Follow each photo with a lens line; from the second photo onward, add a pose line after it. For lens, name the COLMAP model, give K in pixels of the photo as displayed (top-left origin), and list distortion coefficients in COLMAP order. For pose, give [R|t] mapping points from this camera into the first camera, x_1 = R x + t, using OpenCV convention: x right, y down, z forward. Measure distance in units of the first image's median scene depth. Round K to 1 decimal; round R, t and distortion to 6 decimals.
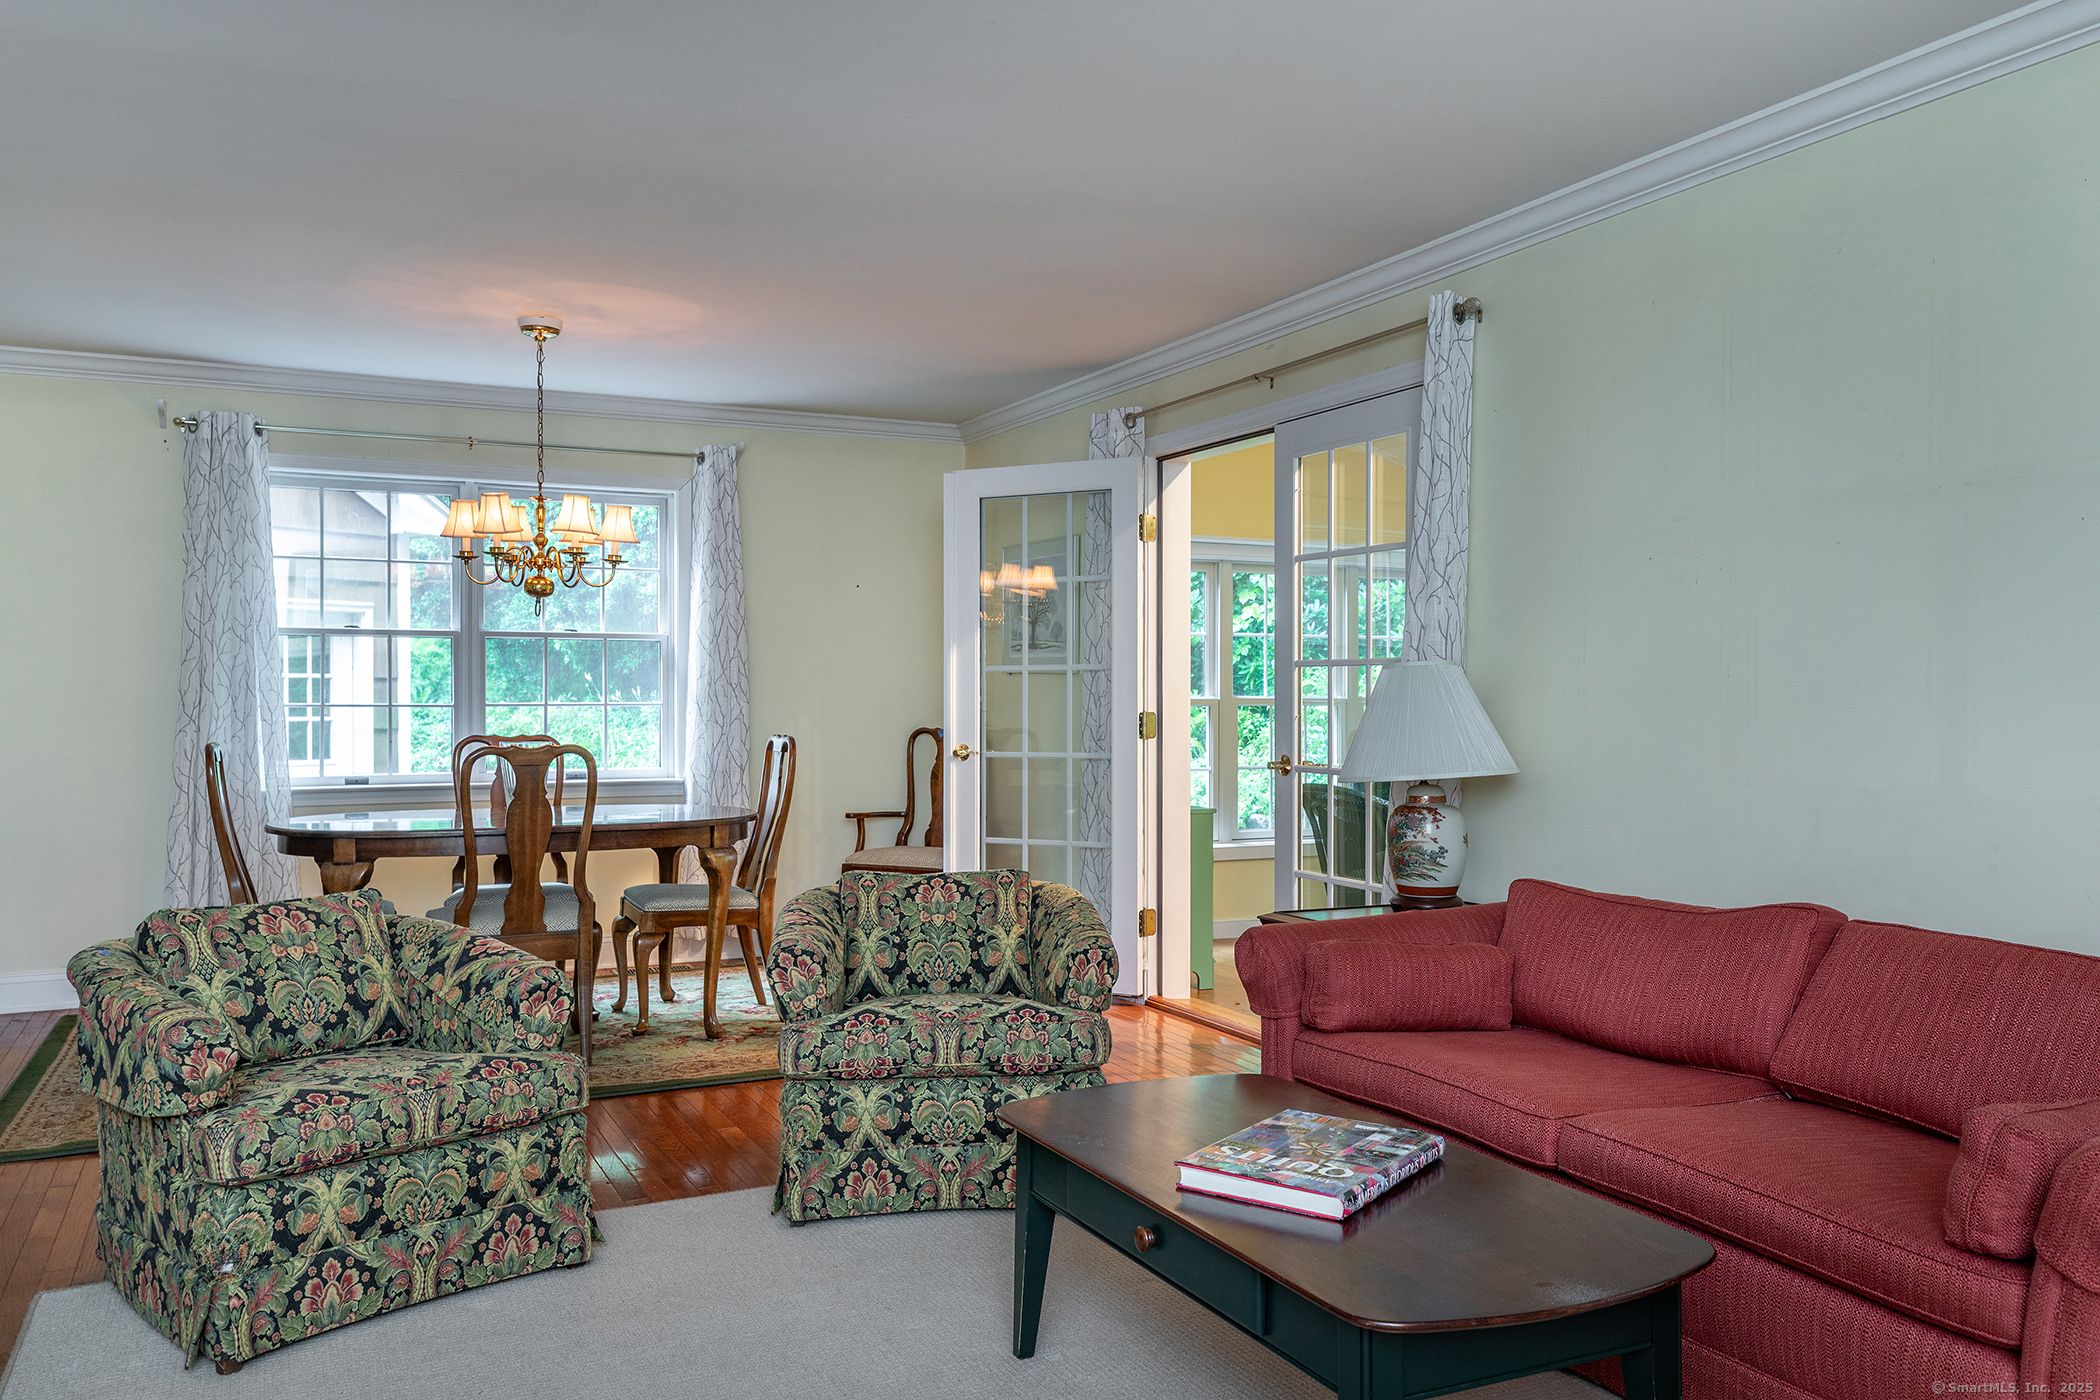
lens RADIAL K [[1618.4, 0, 1054.8], [0, 1618.4, 703.1], [0, 0, 1]] dist [0.001687, 0.000835]
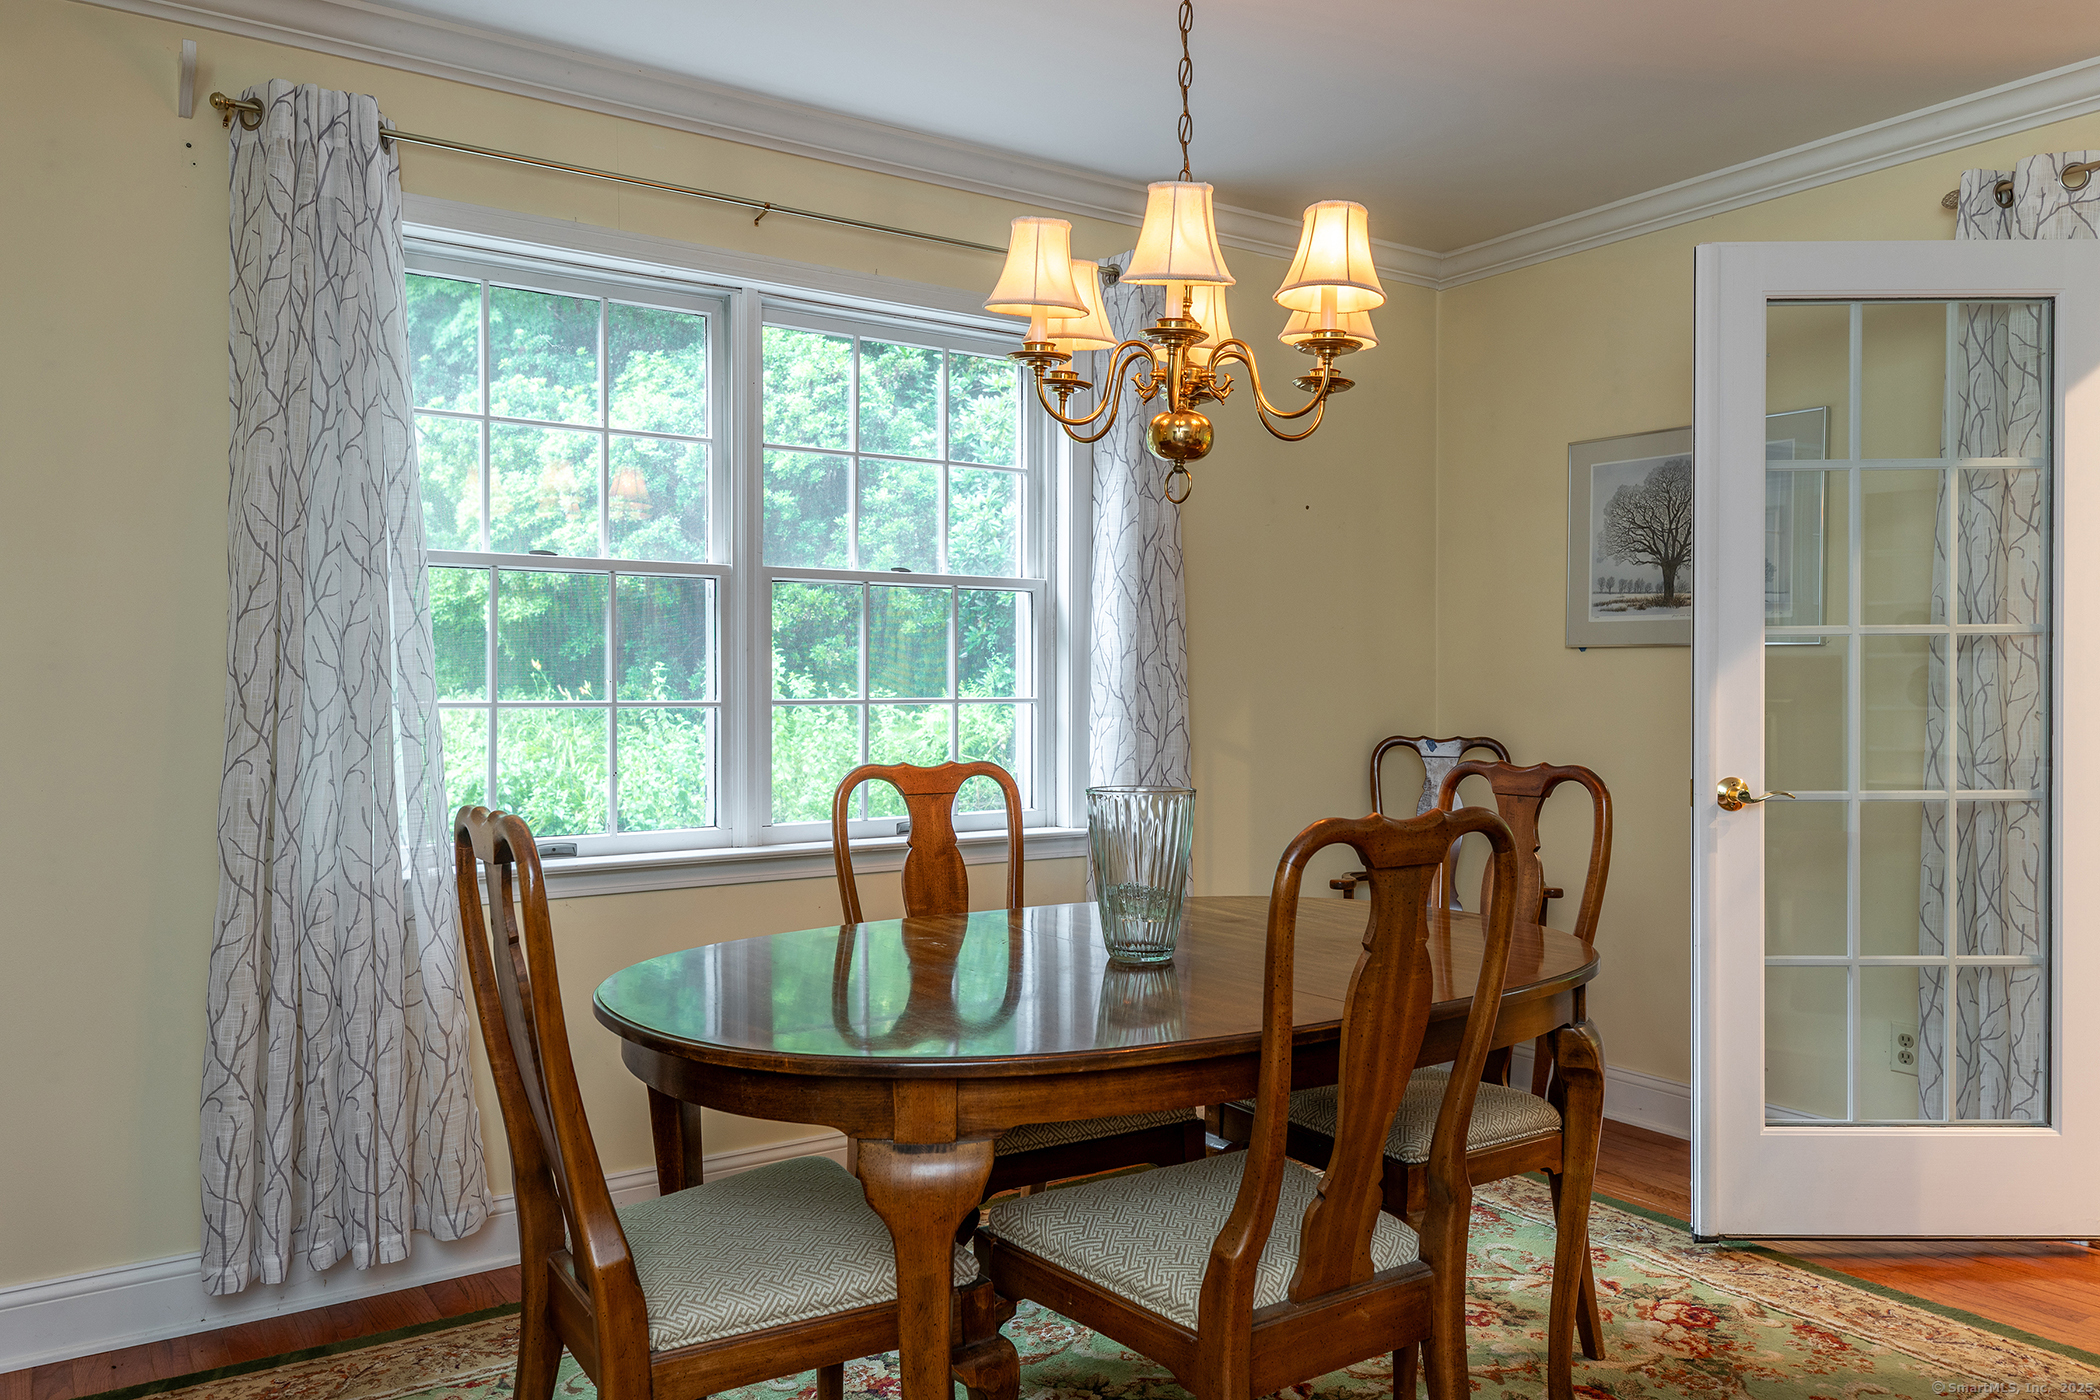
lens RADIAL K [[1613.8, 0, 1046.3], [0, 1613.8, 698.0], [0, 0, 1]] dist [0.016138, 0.000403]
pose [[0.993358, -0.001016, 0.115064, -0.357591], [0.000916, 0.999999, 0.000914, -0.001040], [-0.115064, -0.000802, 0.993358, 0.503634]]
